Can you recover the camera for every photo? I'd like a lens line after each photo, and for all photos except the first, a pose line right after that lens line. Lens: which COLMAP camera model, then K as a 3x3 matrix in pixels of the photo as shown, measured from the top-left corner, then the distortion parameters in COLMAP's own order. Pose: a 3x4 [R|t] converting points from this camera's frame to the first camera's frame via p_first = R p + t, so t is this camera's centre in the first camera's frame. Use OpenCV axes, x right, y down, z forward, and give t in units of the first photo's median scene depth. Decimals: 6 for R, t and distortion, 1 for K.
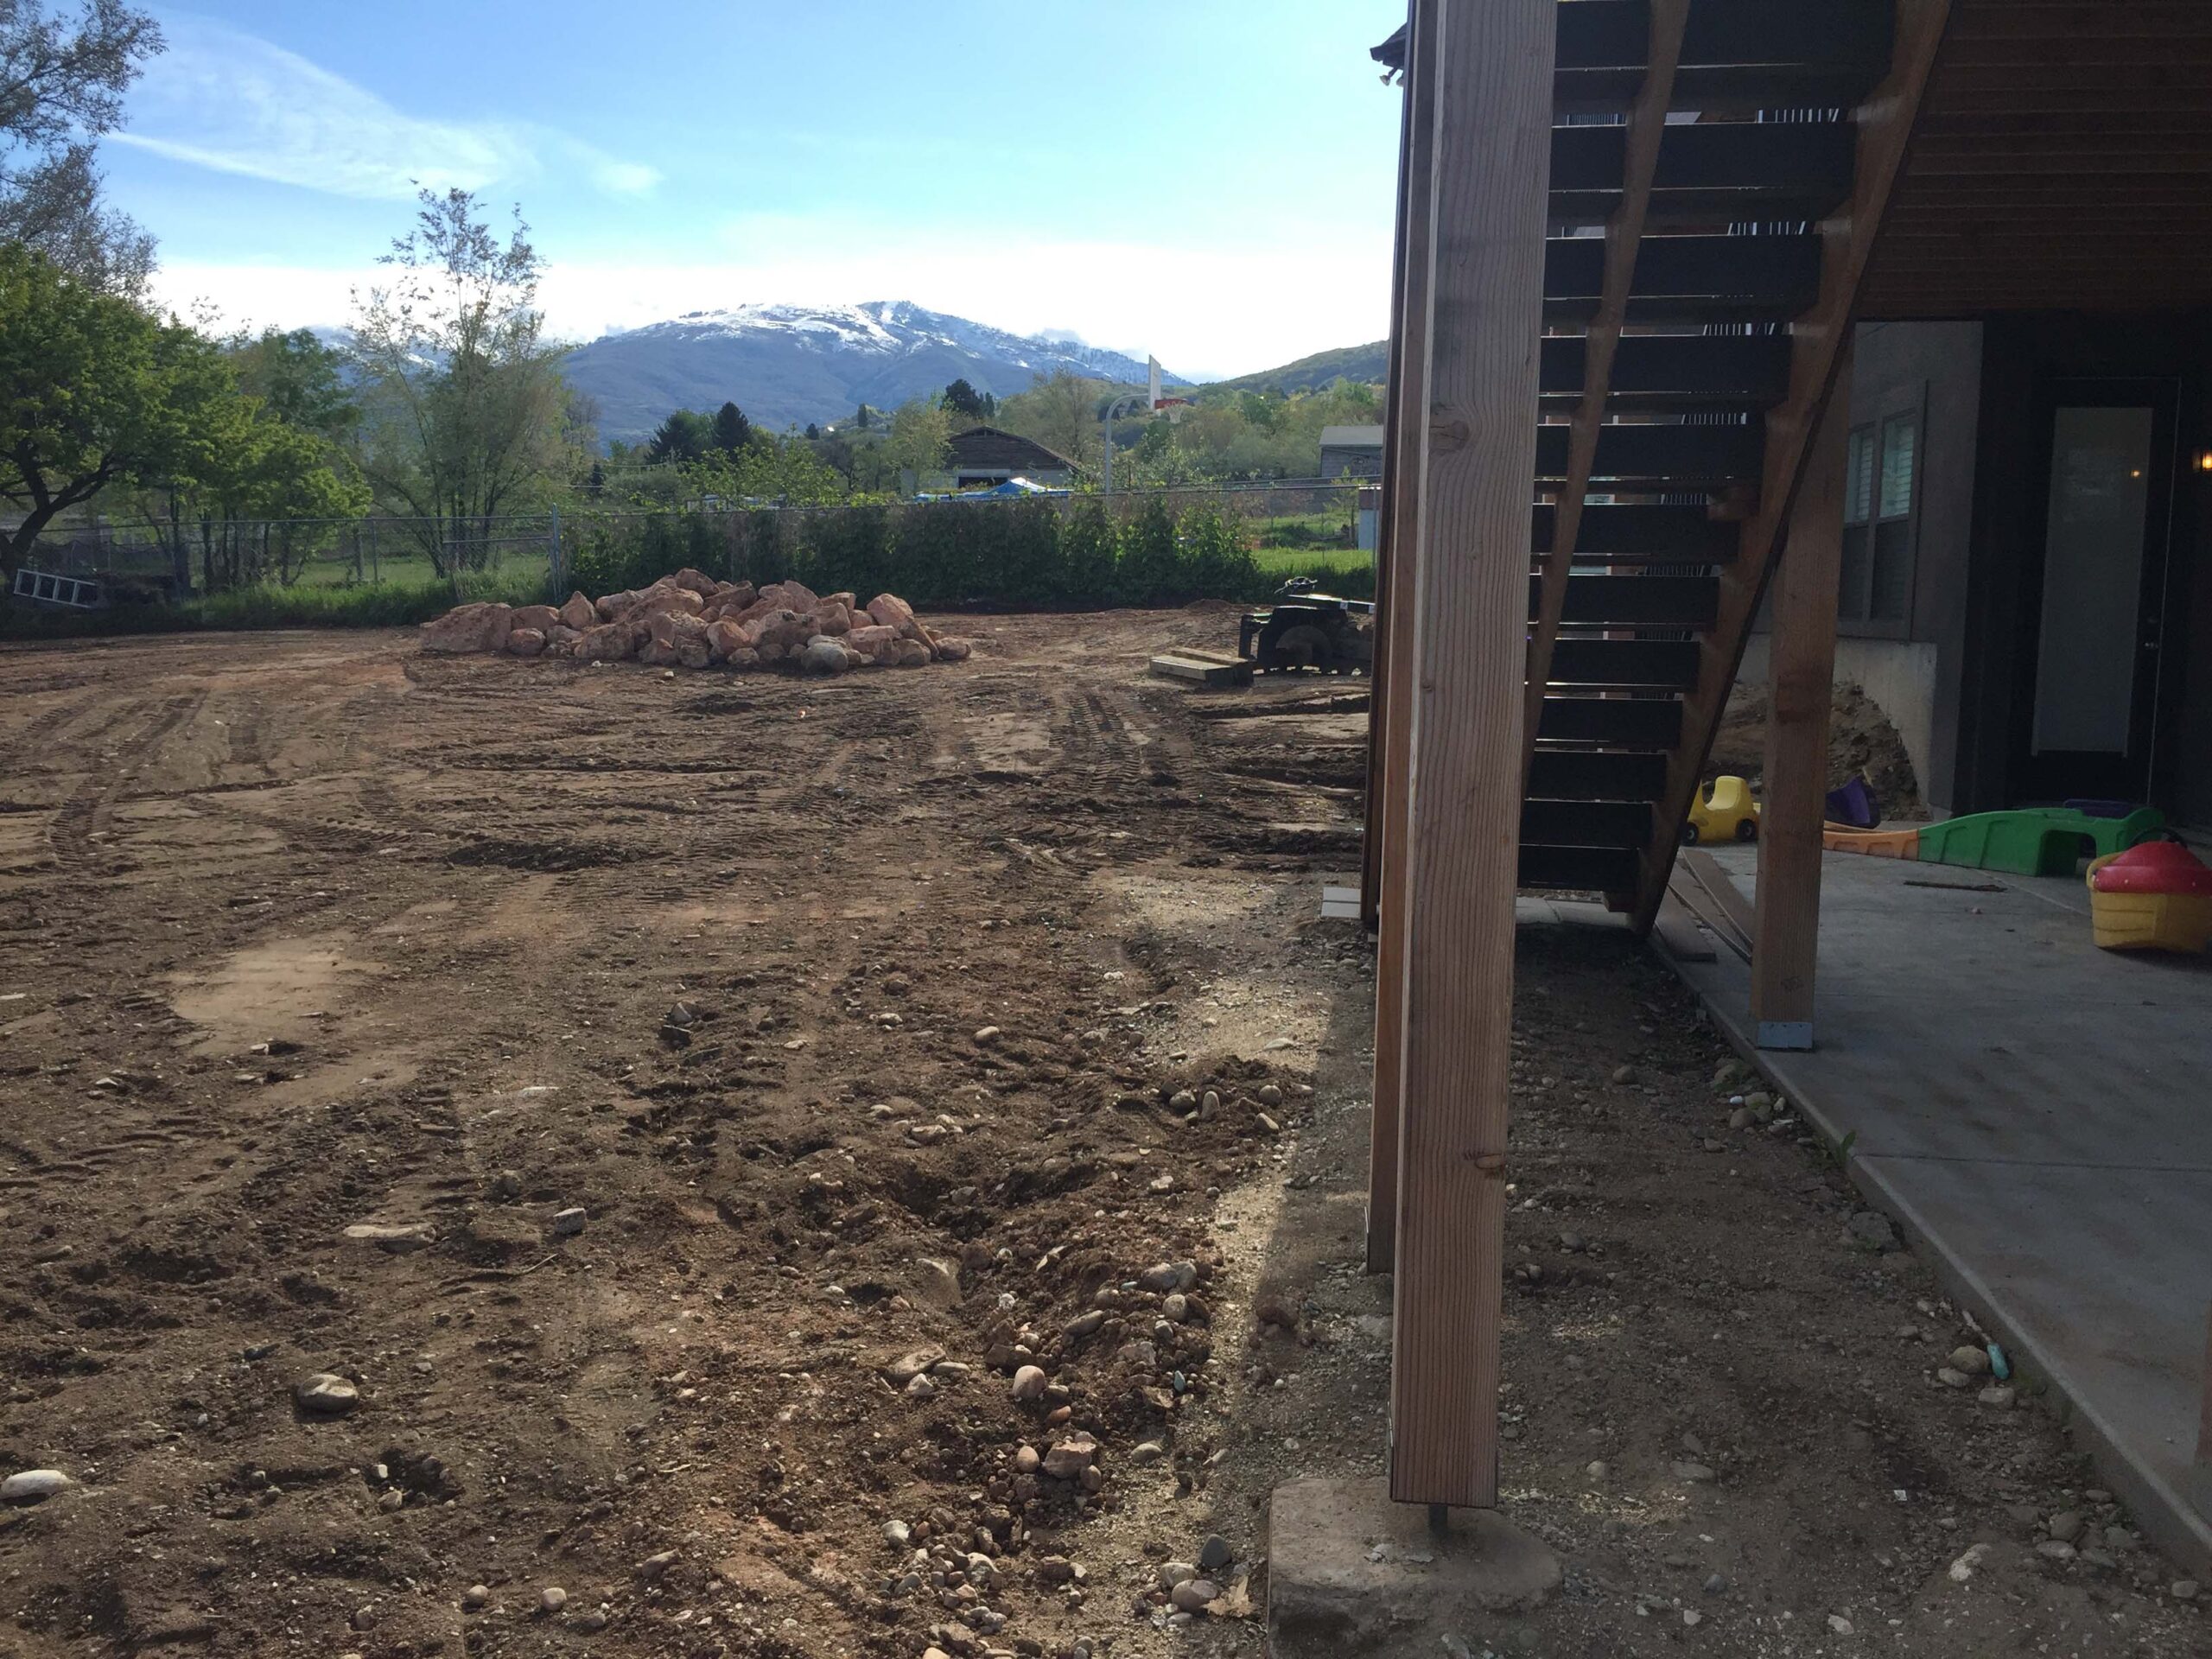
lens RADIAL K [[1887.5, 0, 1106.0], [0, 1887.5, 829.5], [0, 0, 1]] dist [0.084155, -0.123882]
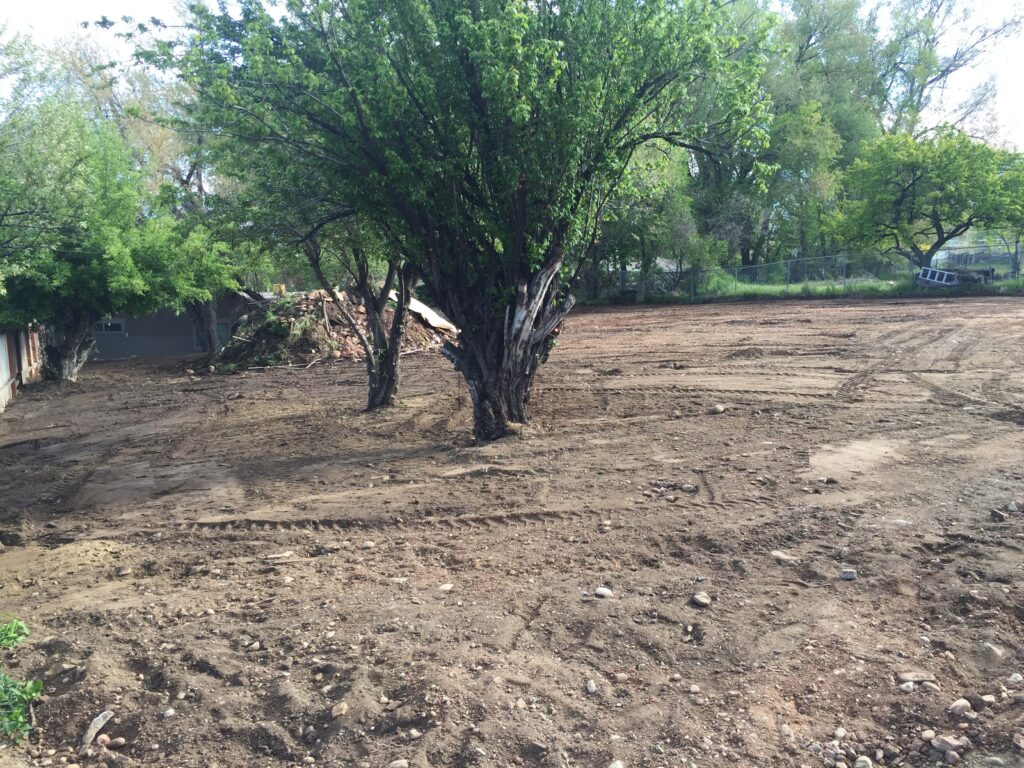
lens RADIAL K [[873.8, 0, 512.0], [0, 873.8, 384.0], [0, 0, 1]] dist [0.084155, -0.123882]
pose [[0.557462, 0.113576, -0.822397, 0.428049], [-0.113436, 0.991728, 0.060069, -0.049561], [0.822416, 0.059803, 0.565734, 0.062356]]
